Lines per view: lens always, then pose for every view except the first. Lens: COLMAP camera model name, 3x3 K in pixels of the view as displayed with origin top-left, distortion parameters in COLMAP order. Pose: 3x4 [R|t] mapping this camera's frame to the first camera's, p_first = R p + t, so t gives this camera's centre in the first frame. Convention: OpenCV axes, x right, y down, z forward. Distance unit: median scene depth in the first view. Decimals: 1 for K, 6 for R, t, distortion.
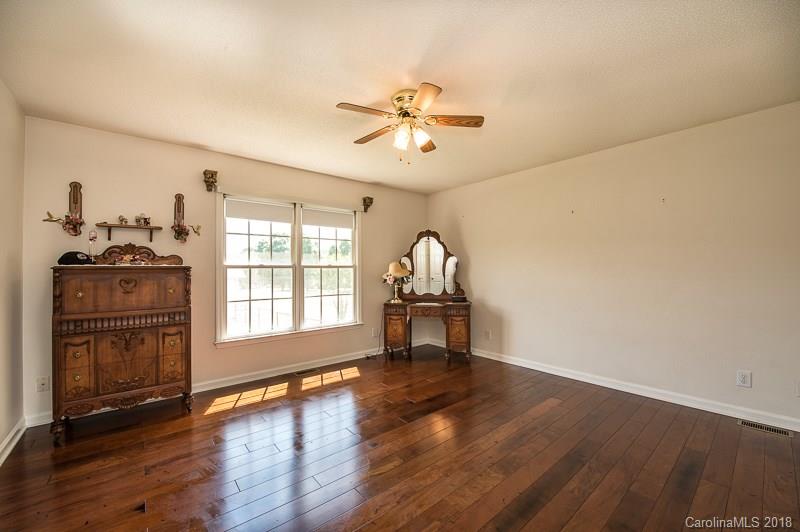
lens RADIAL K [[323.4, 0, 400.8], [0, 323.4, 268.7], [0, 0, 1]] dist [-0.003935, -0.000469]
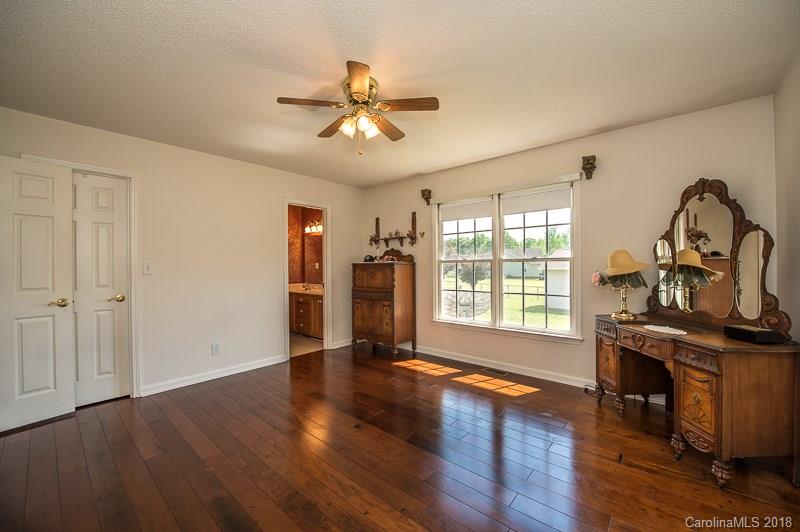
lens RADIAL K [[323.4, 0, 399.2], [0, 323.4, 266.1], [0, 0, 1]] dist [-0.003935, -0.000469]
pose [[0.148122, 0.009345, -0.988925, 0.615281], [0.014044, 0.999835, 0.011552, -0.004824], [0.988869, -0.015600, 0.147966, 0.598646]]
